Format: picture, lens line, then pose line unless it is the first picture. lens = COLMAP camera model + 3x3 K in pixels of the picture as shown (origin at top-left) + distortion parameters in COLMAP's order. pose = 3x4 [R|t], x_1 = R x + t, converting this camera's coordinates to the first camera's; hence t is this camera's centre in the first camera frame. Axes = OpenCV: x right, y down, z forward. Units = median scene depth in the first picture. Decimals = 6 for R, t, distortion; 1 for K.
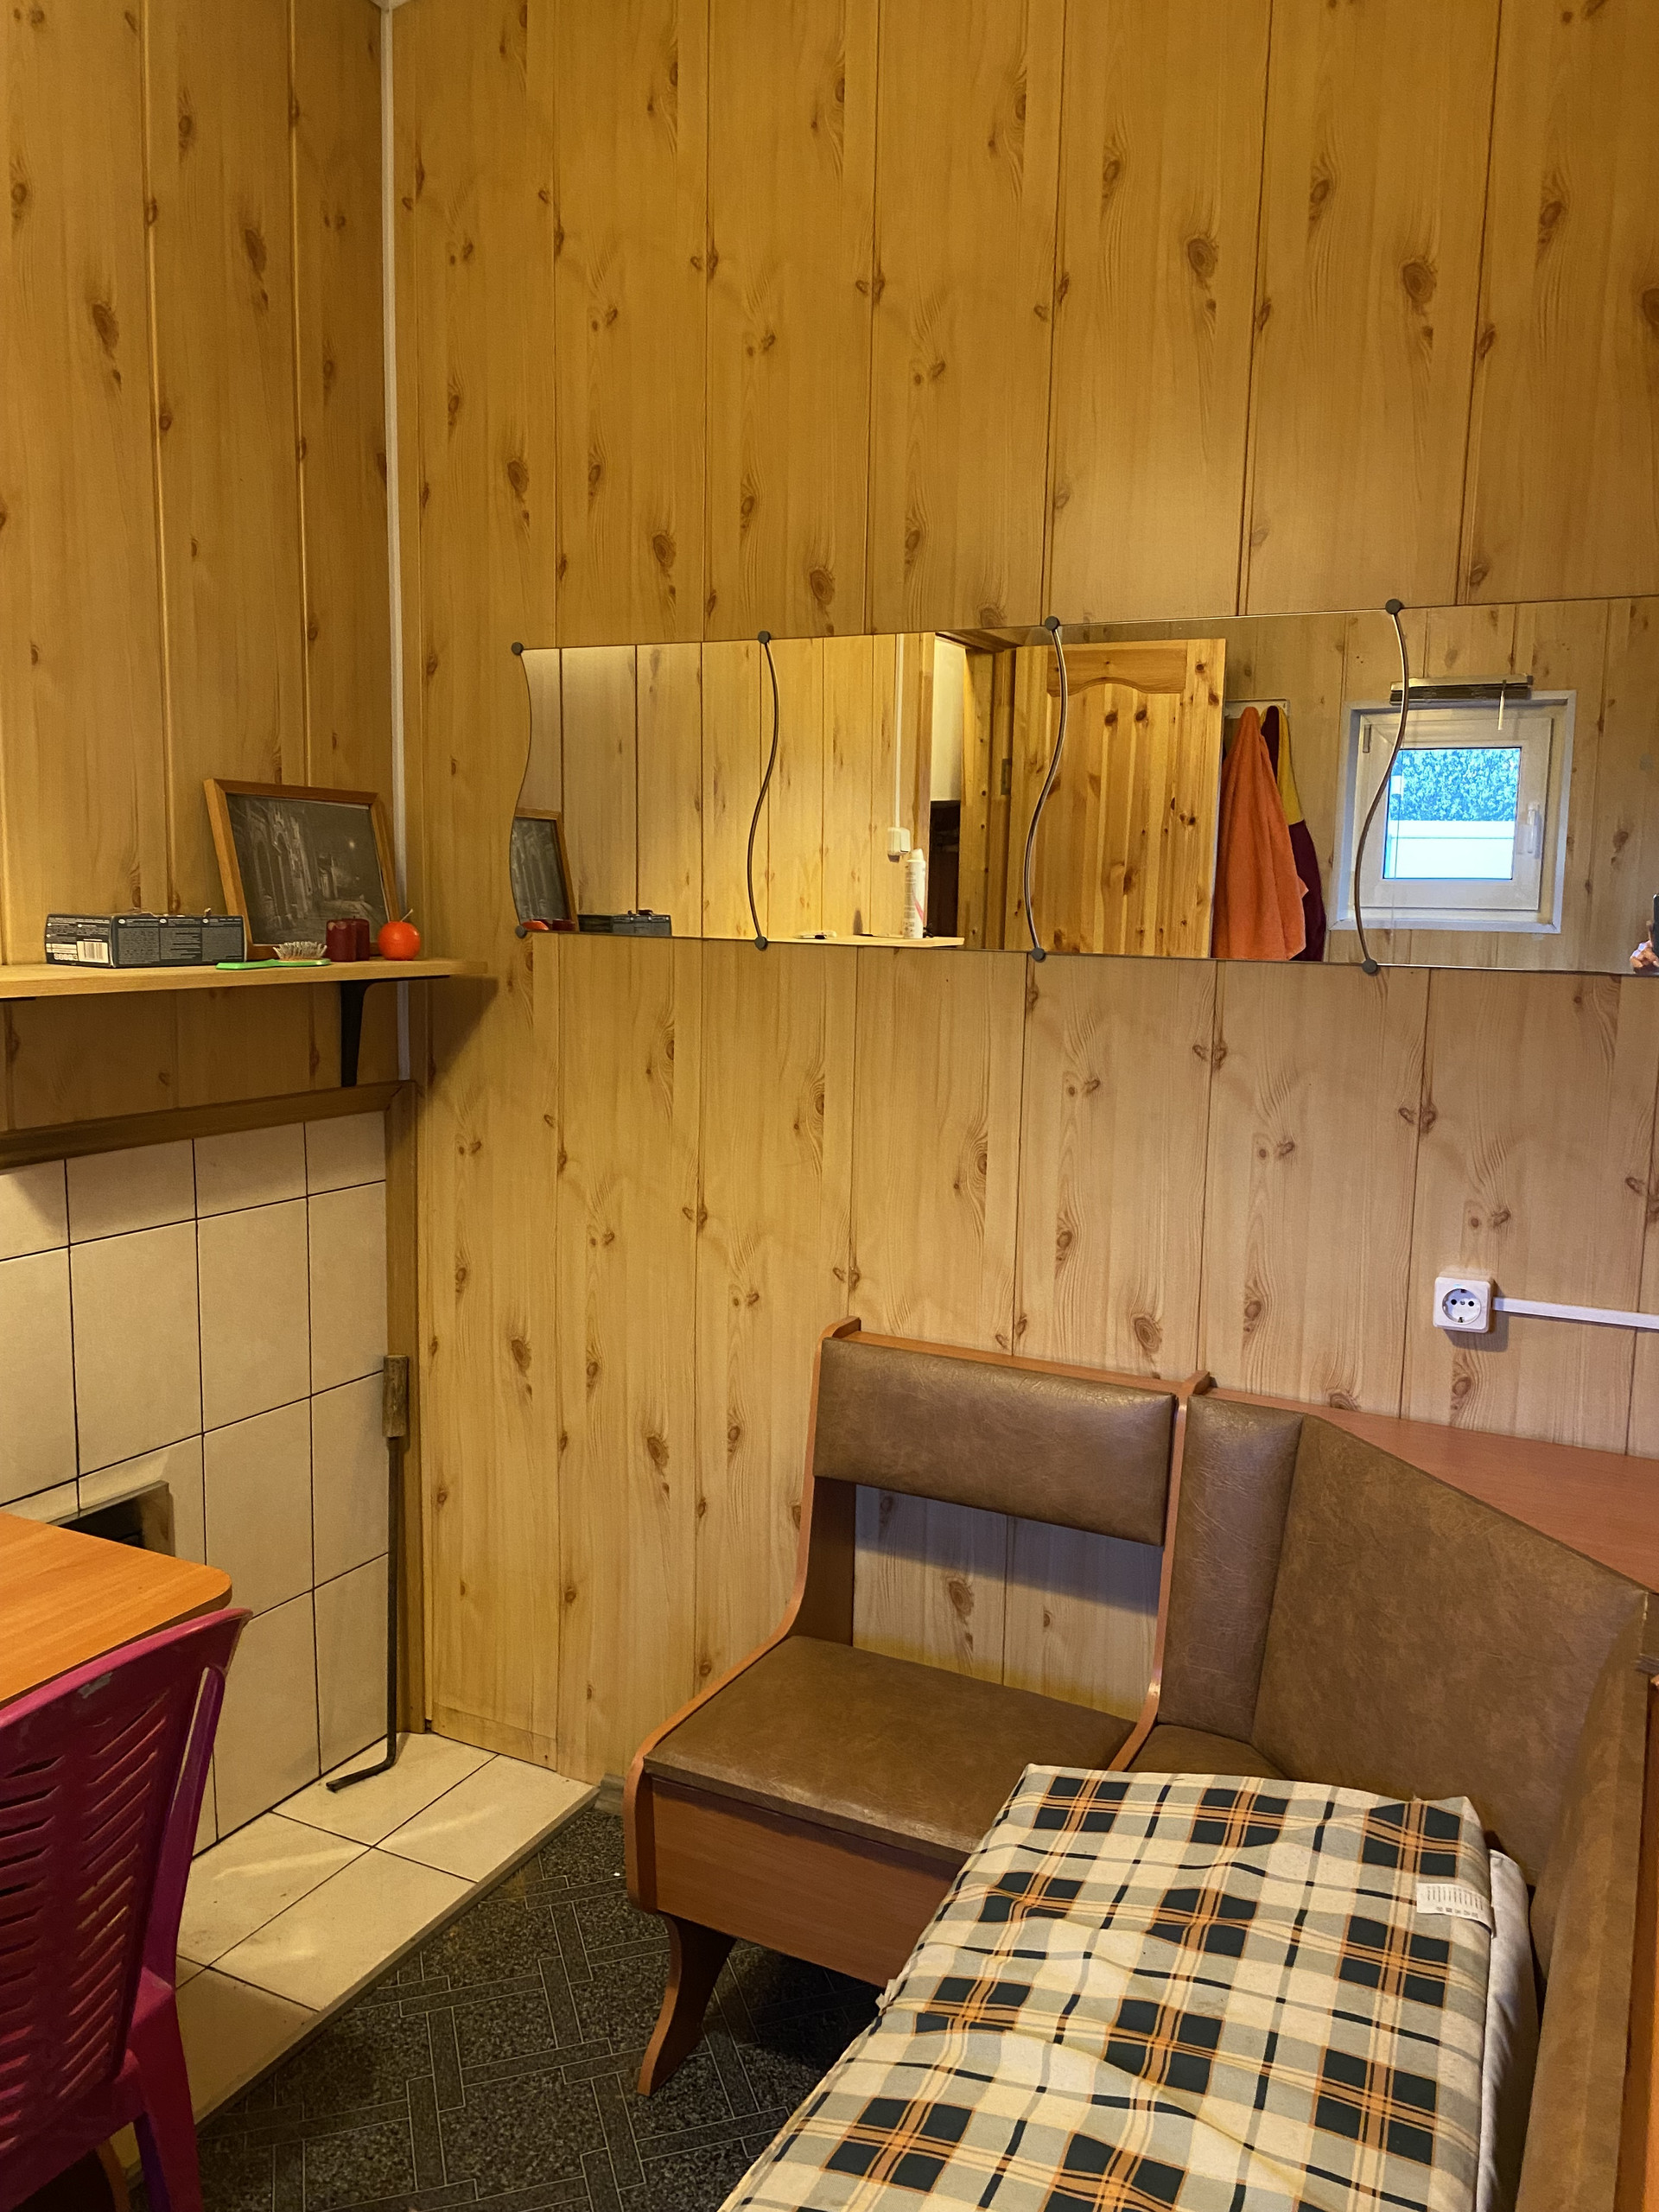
lens RADIAL K [[1650.7, 0, 829.5], [0, 1650.7, 1106.0], [0, 0, 1]] dist [0.138078, -0.271948]
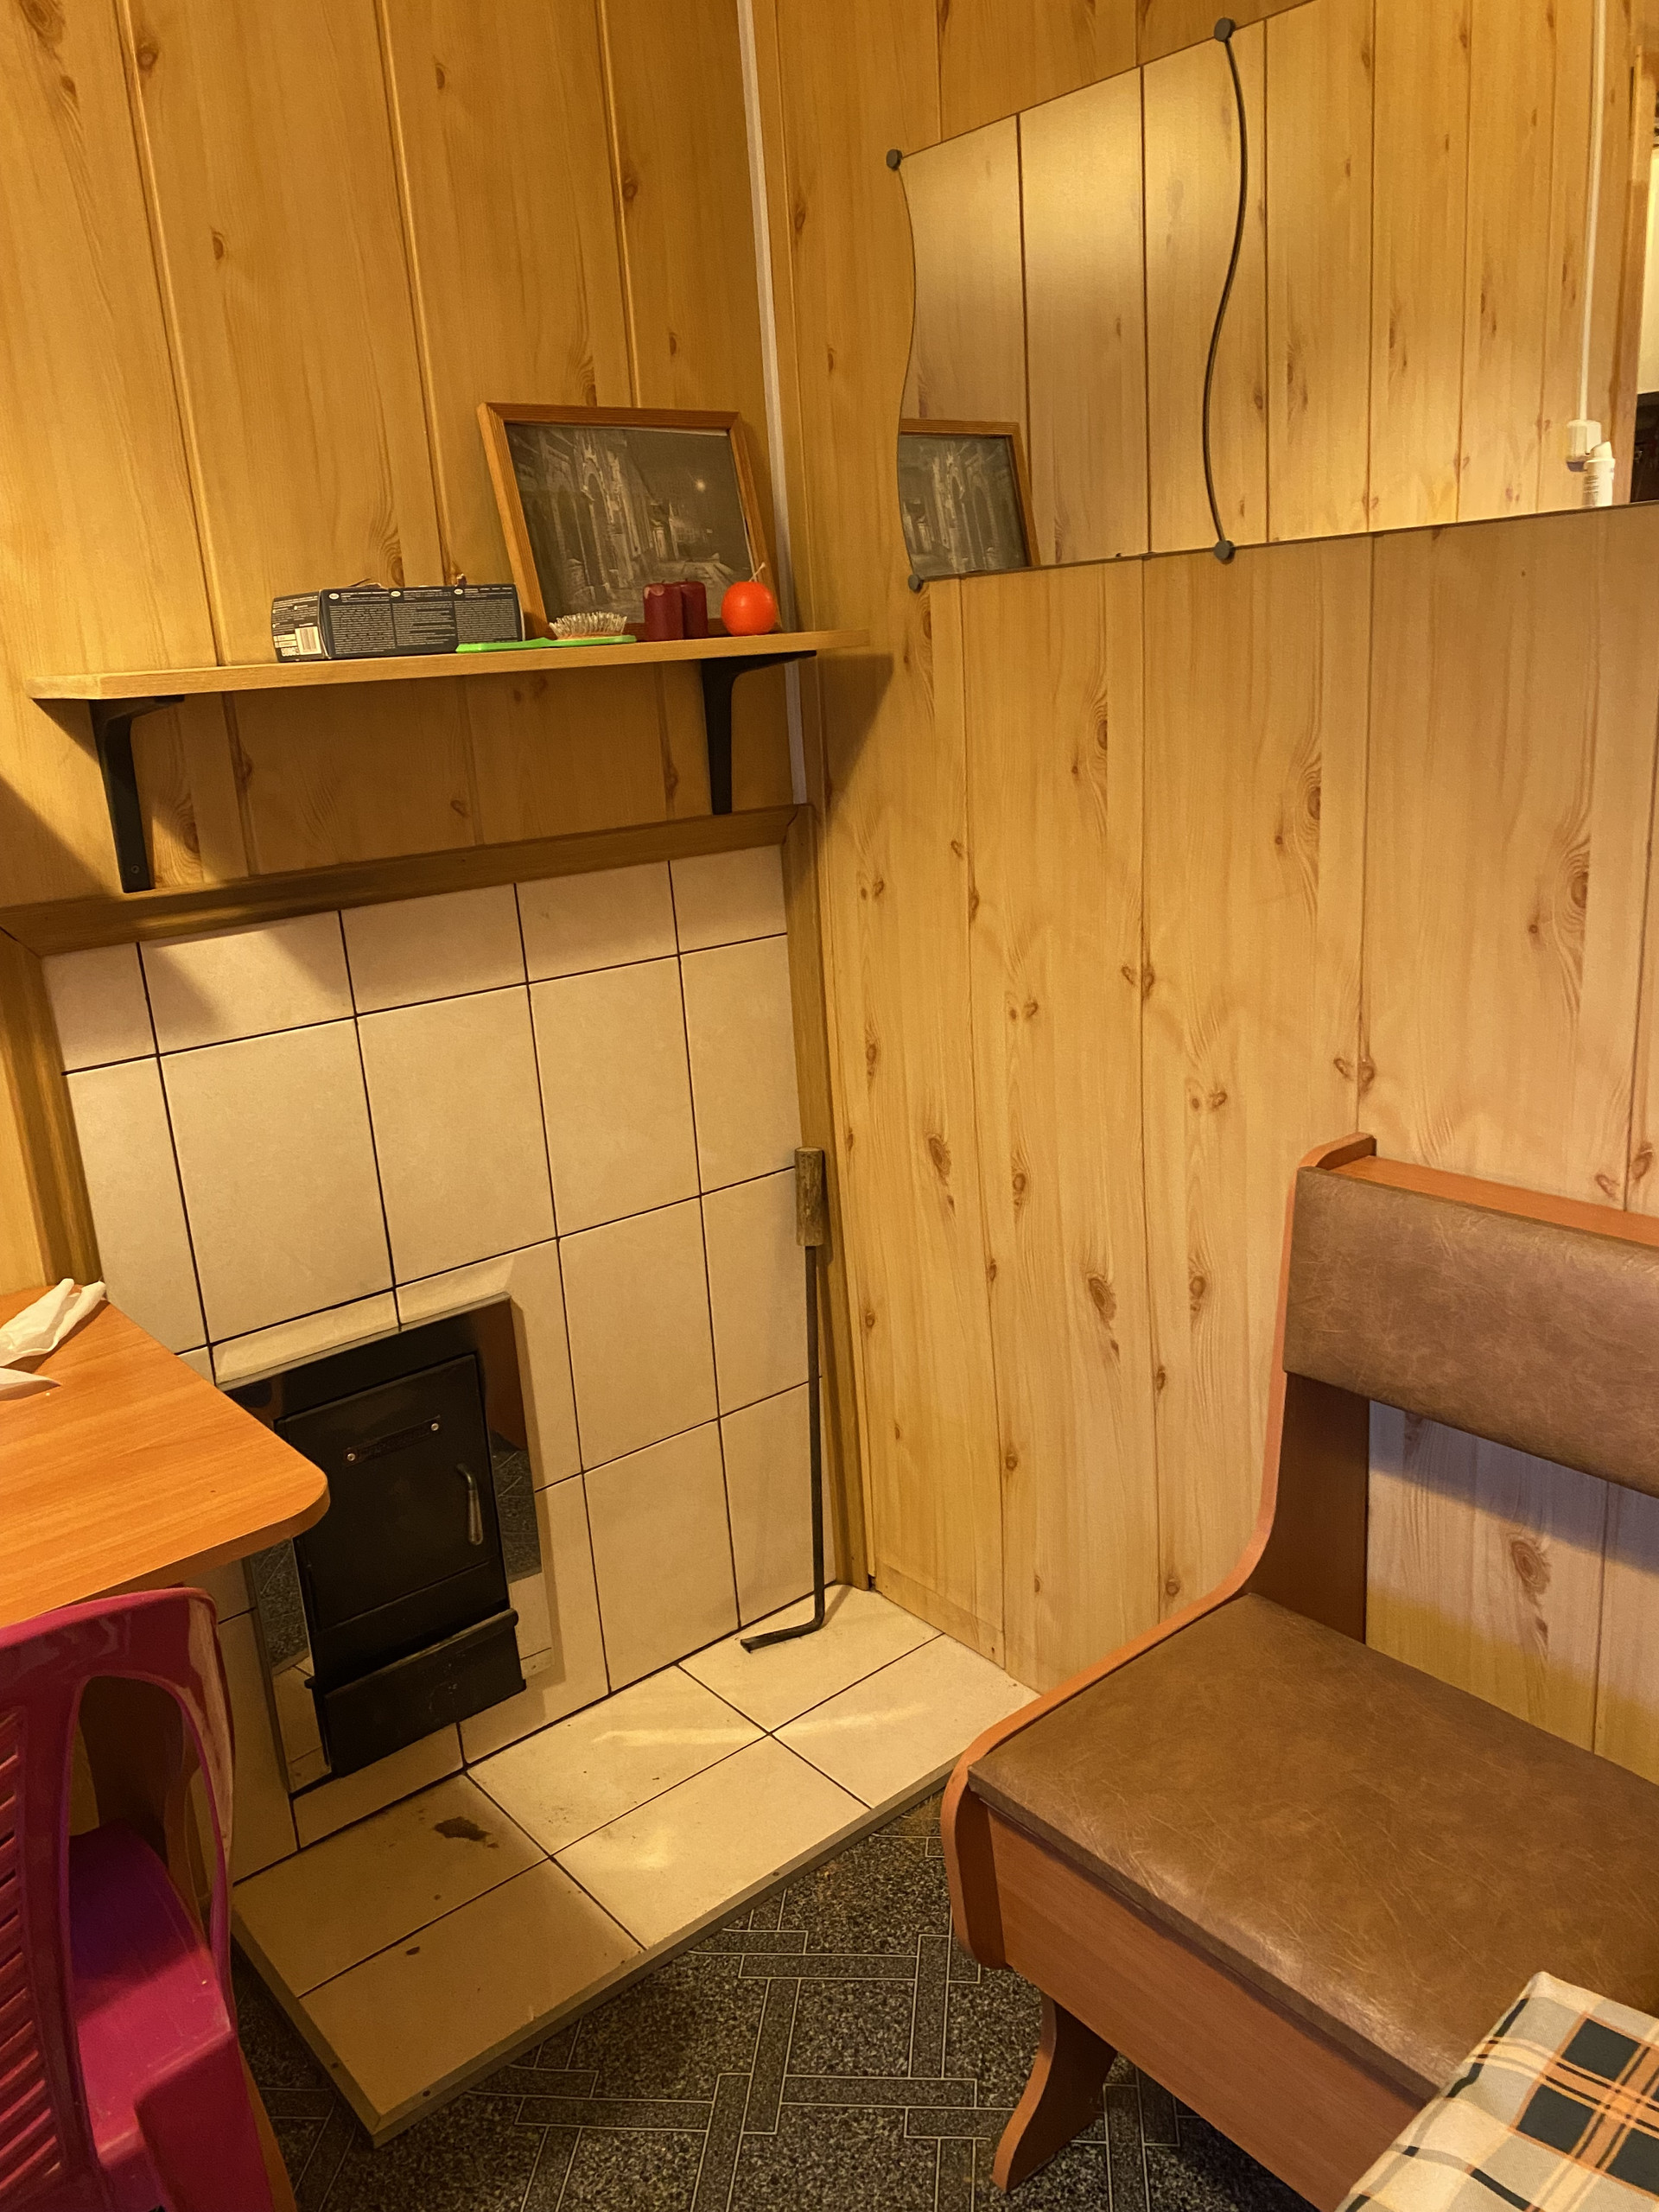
lens RADIAL K [[1650.7, 0, 829.5], [0, 1650.7, 1106.0], [0, 0, 1]] dist [0.138078, -0.271948]
pose [[0.911017, 0.028565, -0.411378, 0.088911], [0.033766, 0.989081, 0.143454, 0.015070], [0.410984, -0.144580, 0.900105, 0.312263]]
